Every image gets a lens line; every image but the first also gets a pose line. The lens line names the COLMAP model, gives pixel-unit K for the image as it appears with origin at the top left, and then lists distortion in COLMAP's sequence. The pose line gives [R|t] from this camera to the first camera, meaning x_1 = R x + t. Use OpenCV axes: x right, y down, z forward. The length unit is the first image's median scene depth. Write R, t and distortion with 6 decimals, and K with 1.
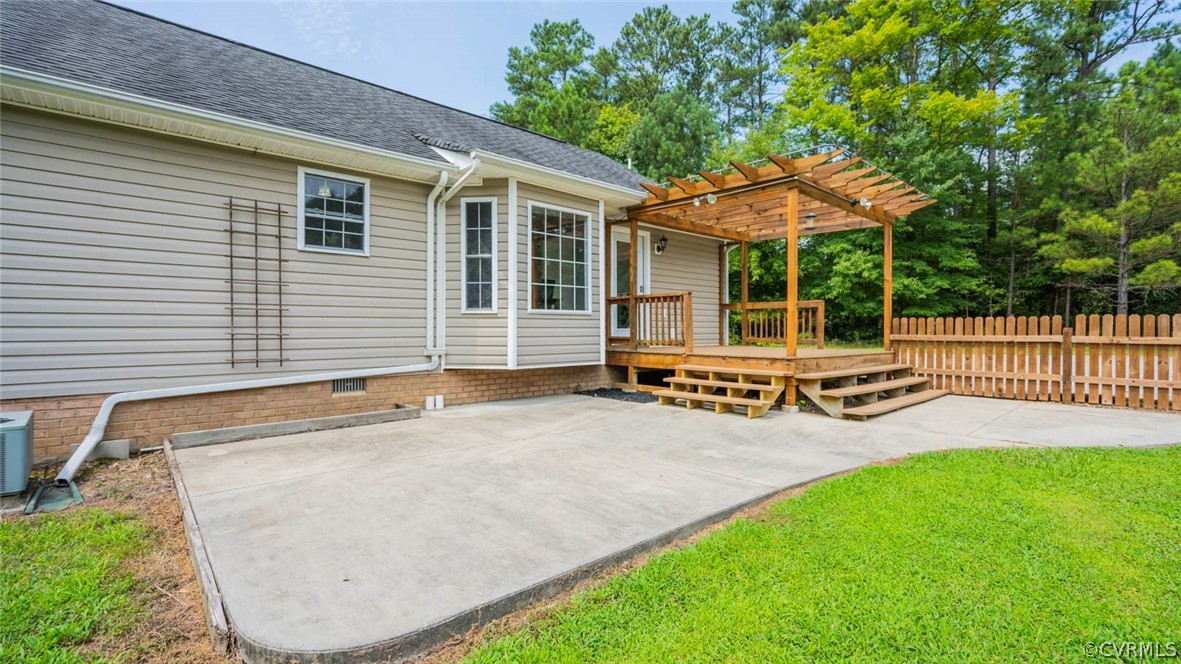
lens RADIAL K [[530.3, 0, 588.7], [0, 530.3, 330.3], [0, 0, 1]] dist [-0.002850, 0.000206]
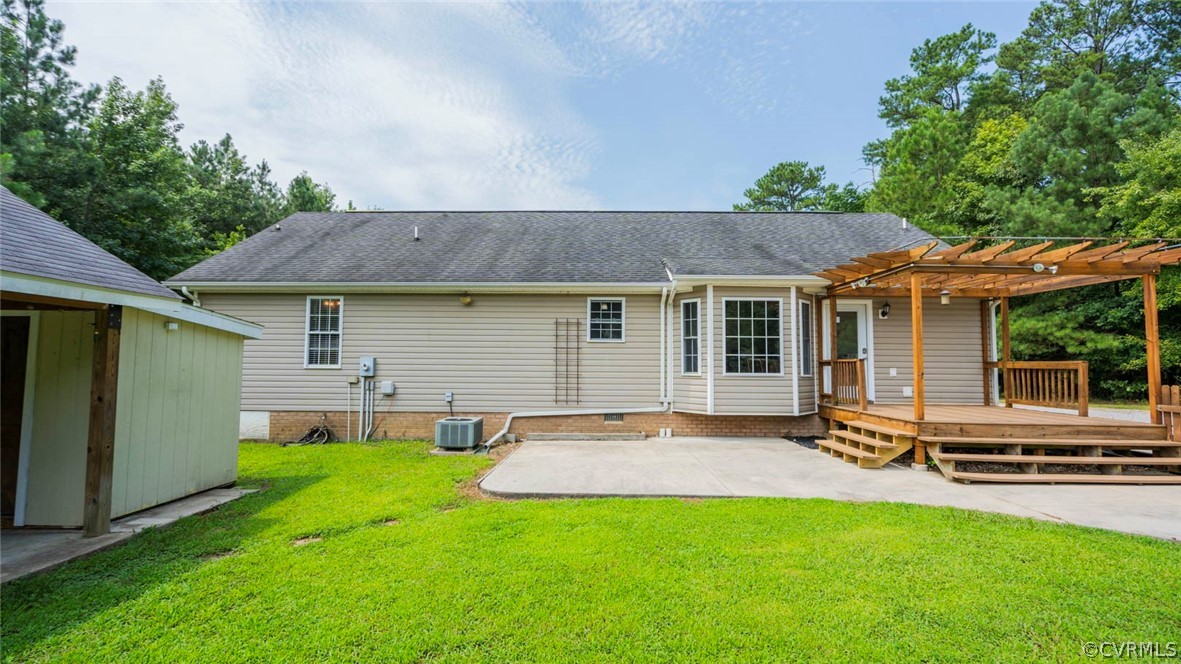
lens RADIAL K [[530.3, 0, 592.9], [0, 530.3, 332.5], [0, 0, 1]] dist [-0.002850, 0.000206]
pose [[0.732656, -0.035552, -0.679670, 0.615792], [-0.010190, 0.997950, -0.063185, -0.056091], [0.680523, 0.053219, 0.730791, -0.293688]]
